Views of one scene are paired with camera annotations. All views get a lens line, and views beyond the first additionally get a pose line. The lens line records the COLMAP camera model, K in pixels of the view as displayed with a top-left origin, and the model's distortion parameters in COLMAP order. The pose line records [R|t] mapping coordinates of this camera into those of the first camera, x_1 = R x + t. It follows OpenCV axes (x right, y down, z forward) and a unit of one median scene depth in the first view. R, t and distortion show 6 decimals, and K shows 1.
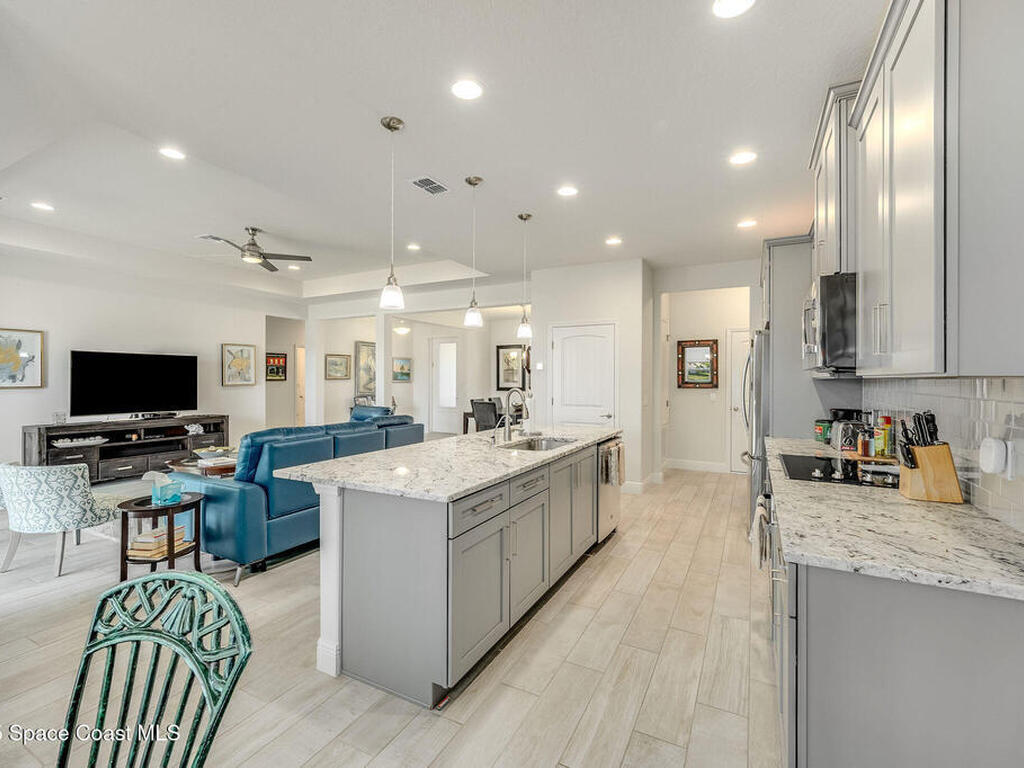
lens RADIAL K [[456.5, 0, 515.1], [0, 456.5, 377.5], [0, 0, 1]] dist [0.000774, -0.000218]
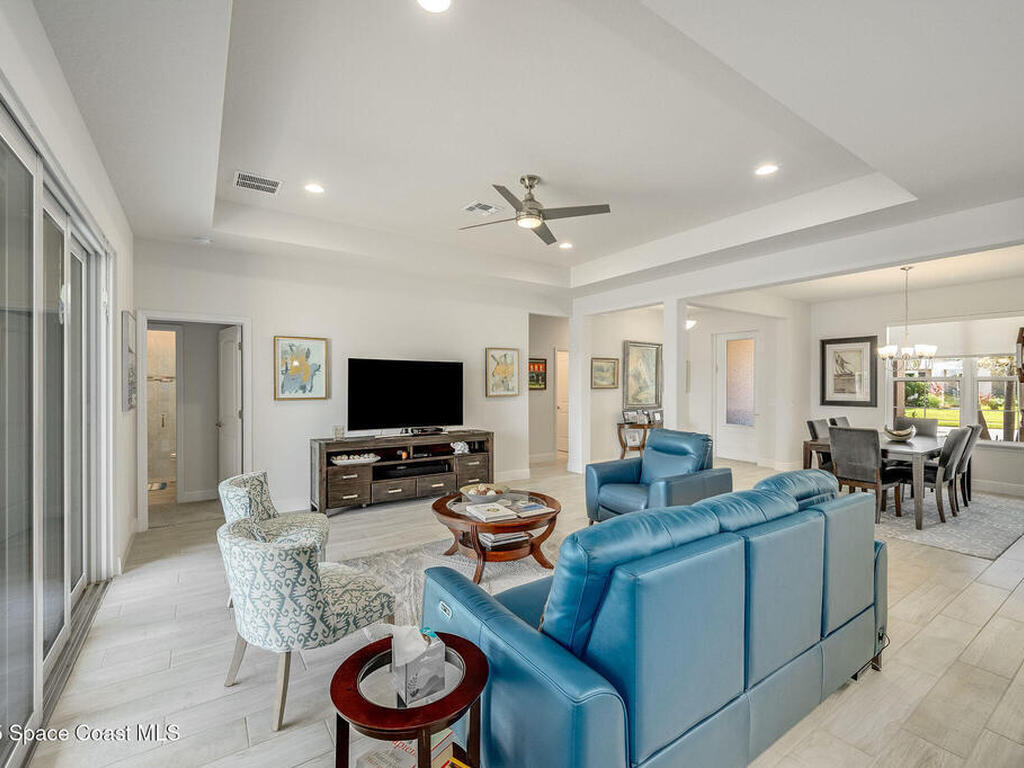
lens RADIAL K [[458.6, 0, 515.8], [0, 458.6, 383.2], [0, 0, 1]] dist [-0.000146, -0.000225]
pose [[0.884766, -0.000850, -0.466035, -0.210057], [0.000740, 1.000000, -0.000420, -0.007475], [0.466035, 0.000027, 0.884766, 0.289534]]
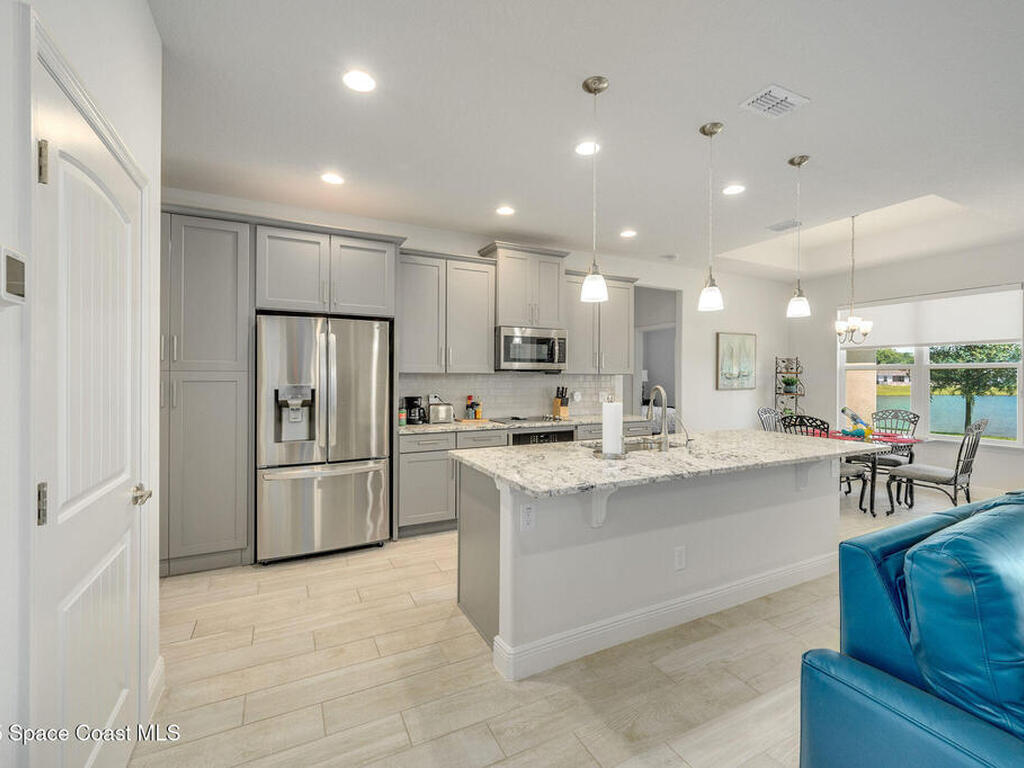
lens RADIAL K [[456.5, 0, 515.1], [0, 456.5, 377.5], [0, 0, 1]] dist [0.000774, -0.000218]
pose [[-0.815592, -0.008884, 0.578560, -0.137148], [-0.008273, 0.999959, 0.003692, 0.004315], [-0.578569, -0.001775, -0.815632, 0.915454]]
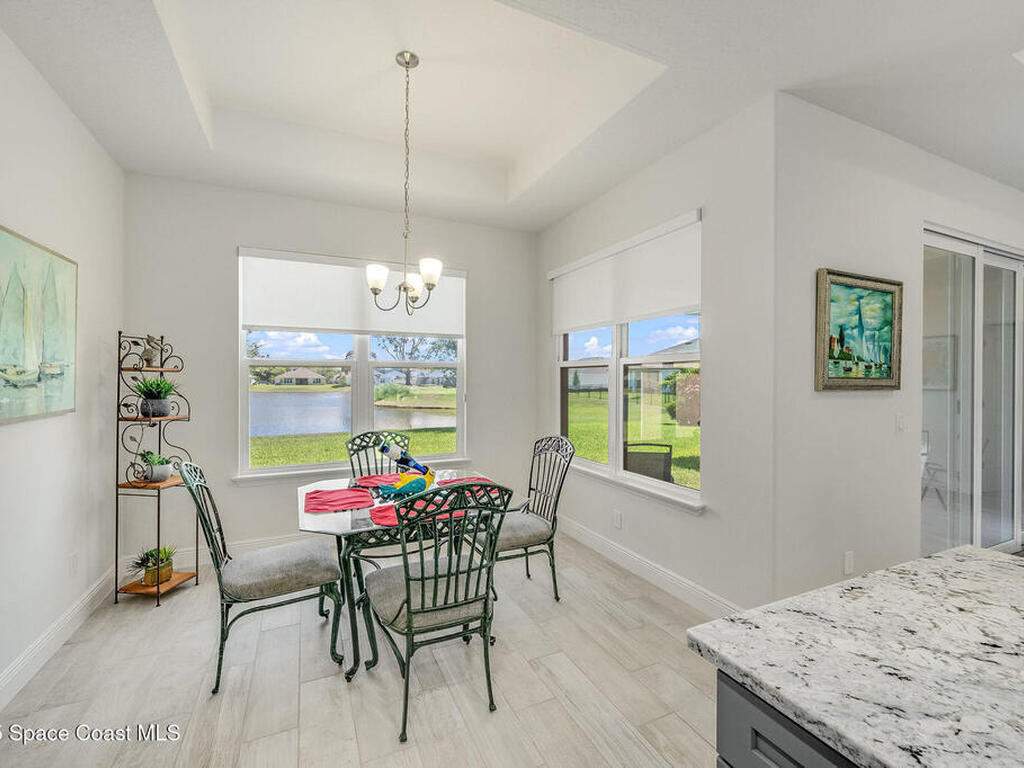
lens RADIAL K [[452.7, 0, 512.0], [0, 452.7, 384.0], [0, 0, 1]] dist [0.000336, -0.000192]
pose [[-0.609035, 0.000775, -0.793143, 0.085669], [-0.004240, 0.999982, 0.004233, 0.002955], [0.793132, 0.005941, -0.609021, 0.300436]]
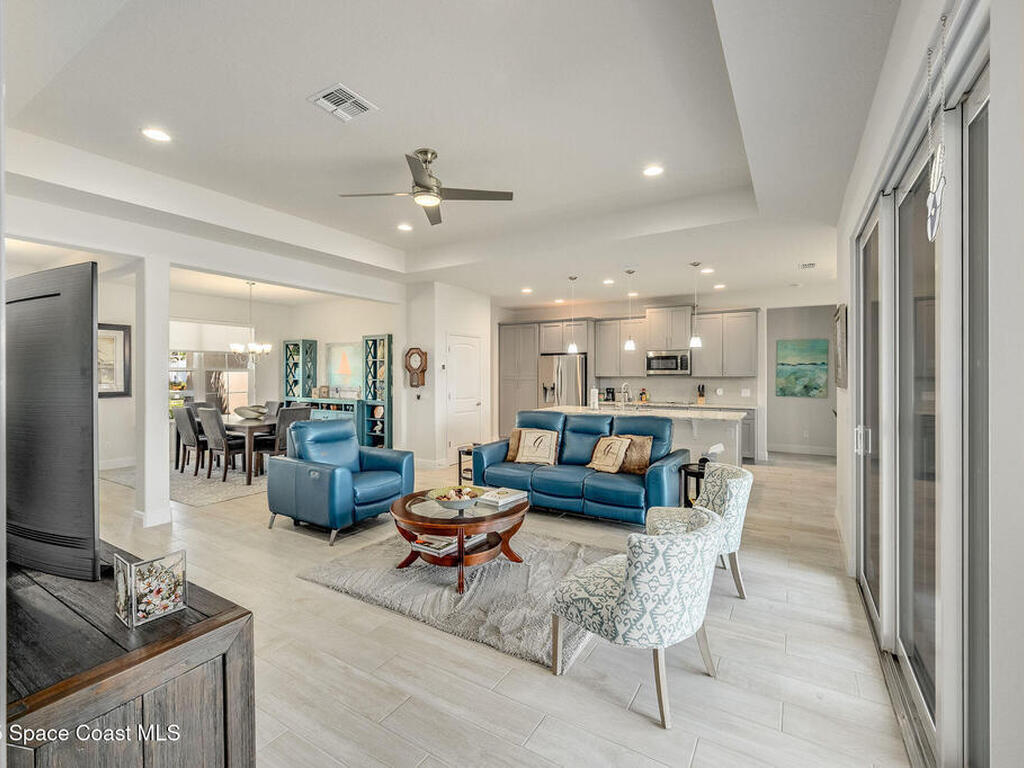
lens RADIAL K [[458.0, 0, 517.6], [0, 458.0, 377.0], [0, 0, 1]] dist [-0.001891, -0.000489]
pose [[0.058787, -0.009223, 0.998228, -0.975102], [-0.000969, 0.999956, 0.009296, -0.008905], [-0.998270, -0.001514, 0.058775, 0.664567]]
